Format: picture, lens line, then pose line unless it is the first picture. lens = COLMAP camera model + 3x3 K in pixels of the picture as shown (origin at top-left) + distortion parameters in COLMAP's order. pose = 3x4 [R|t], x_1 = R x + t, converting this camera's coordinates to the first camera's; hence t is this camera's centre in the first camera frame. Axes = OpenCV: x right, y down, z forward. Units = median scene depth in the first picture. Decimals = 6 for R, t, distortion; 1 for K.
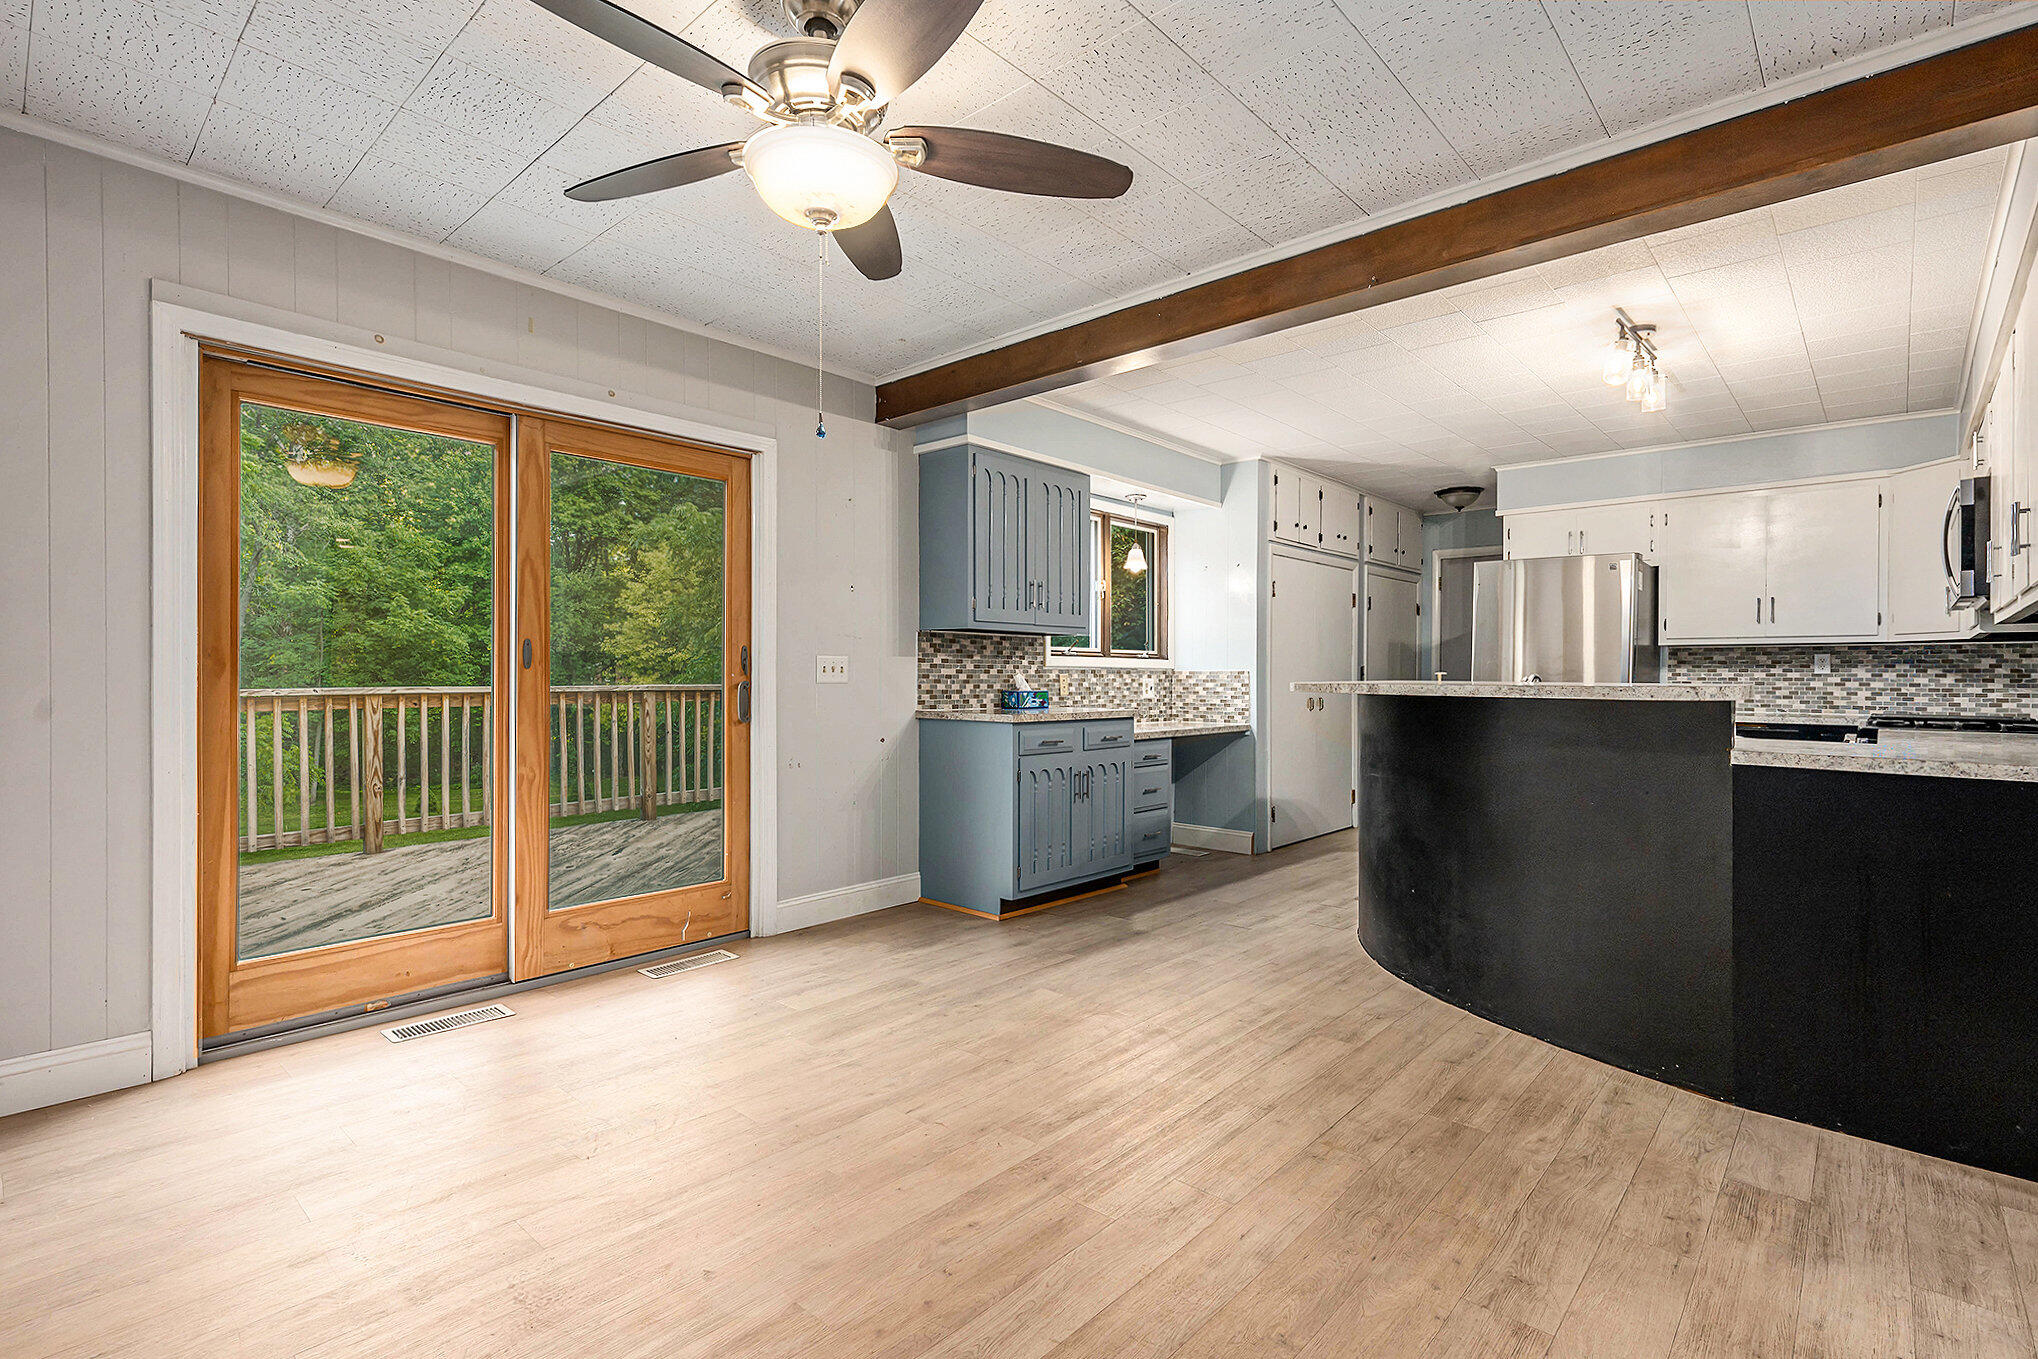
lens RADIAL K [[980.6, 0, 1023.2], [0, 980.6, 683.2], [0, 0, 1]] dist [-0.001731, -0.000621]
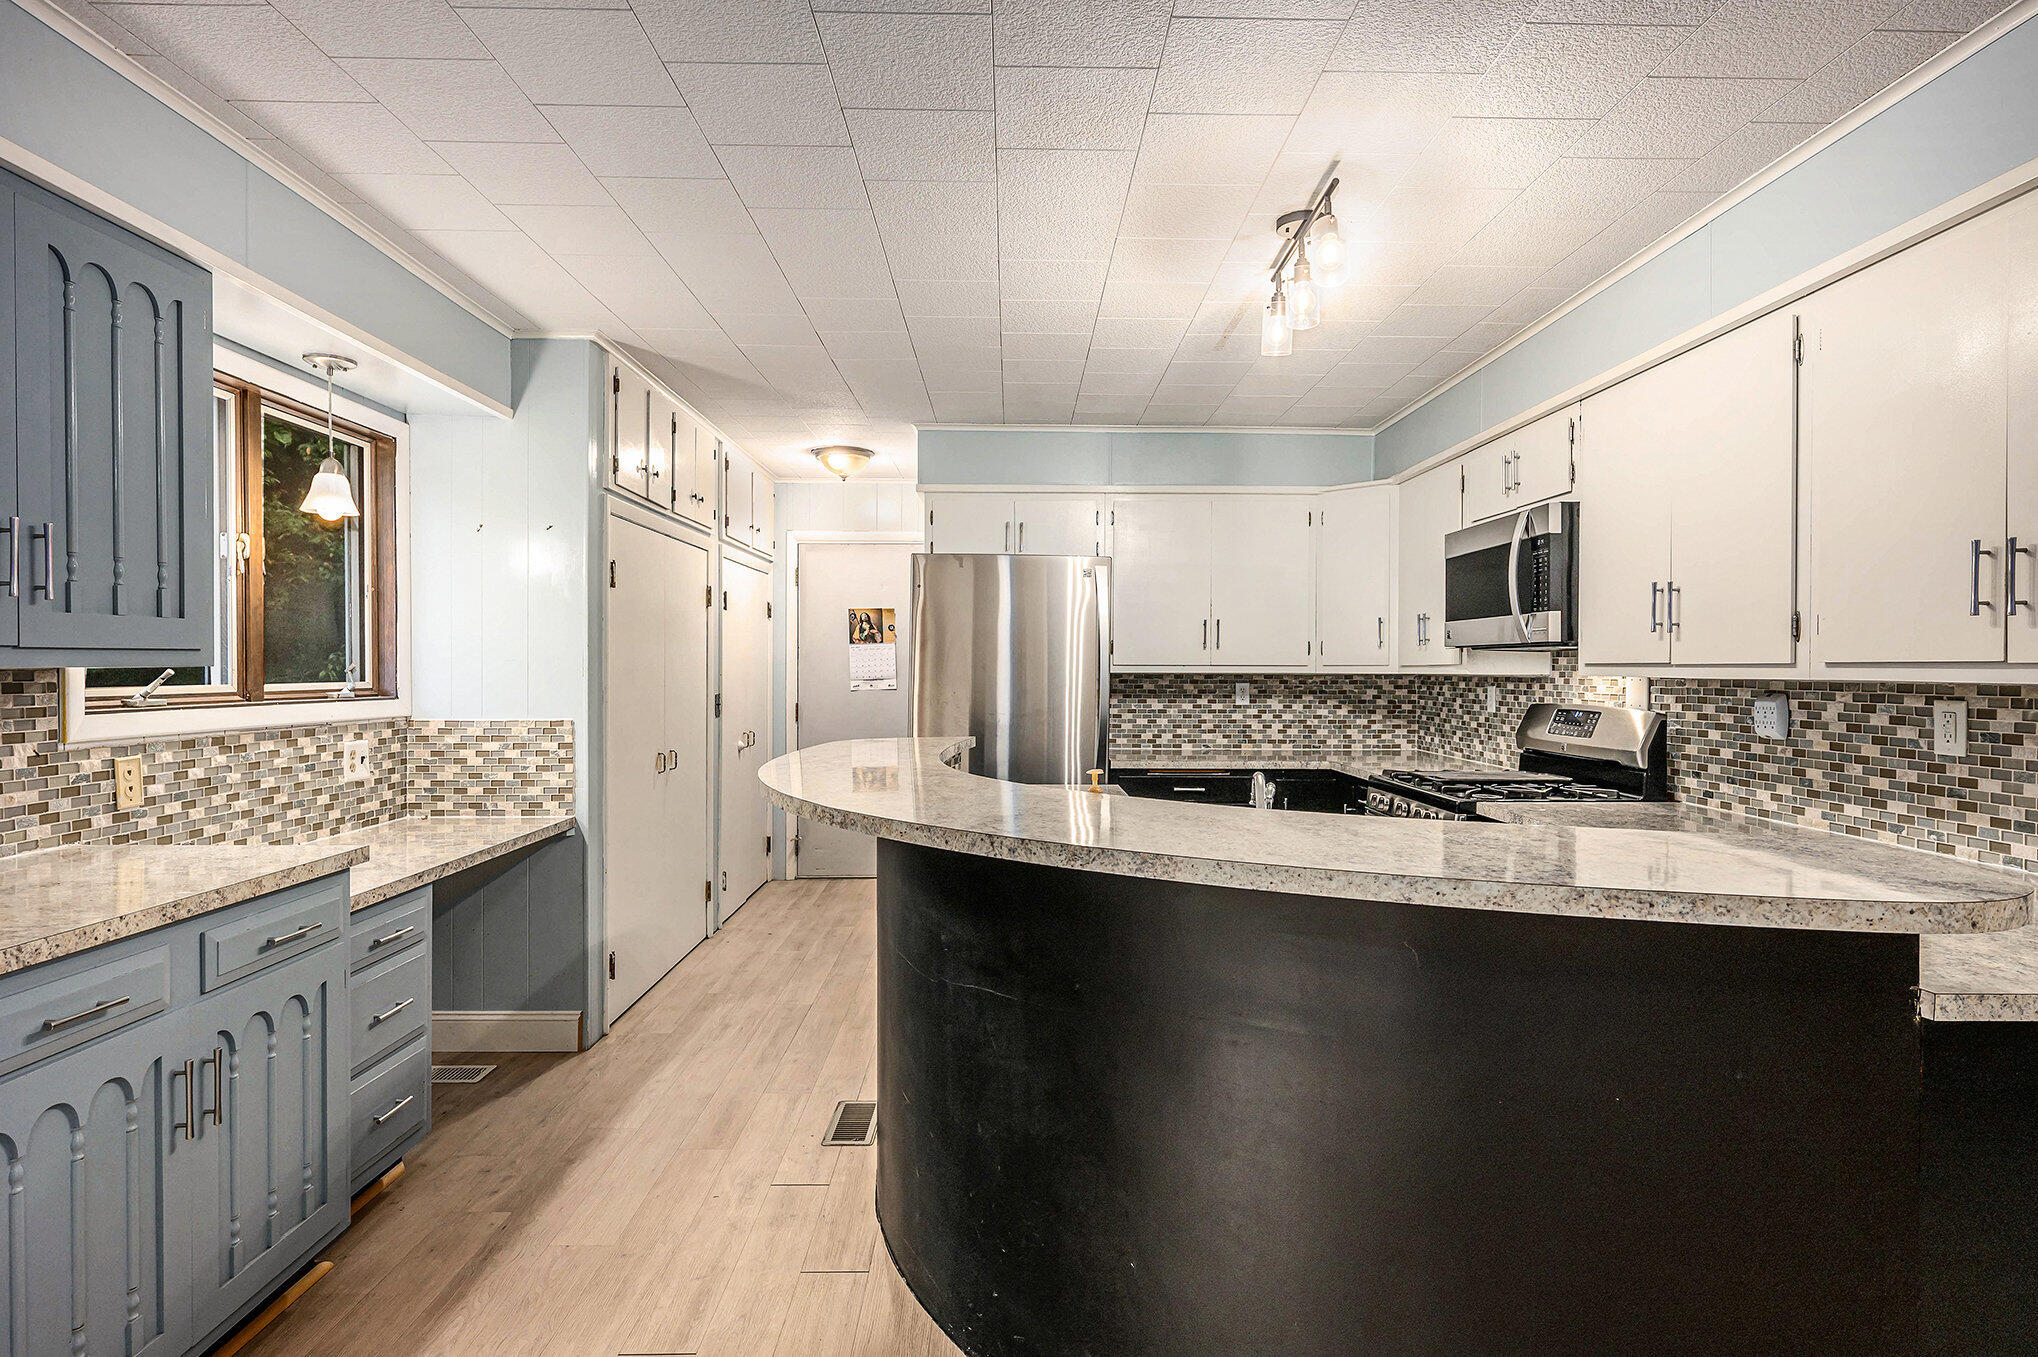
lens RADIAL K [[1034.2, 0, 1032.6], [0, 1034.2, 666.8], [0, 0, 1]] dist [0.000772, -0.000431]
pose [[0.724160, -0.003547, 0.689623, 0.016551], [0.004377, 0.999990, 0.000547, -0.043709], [-0.689619, 0.002622, 0.724168, 0.418008]]
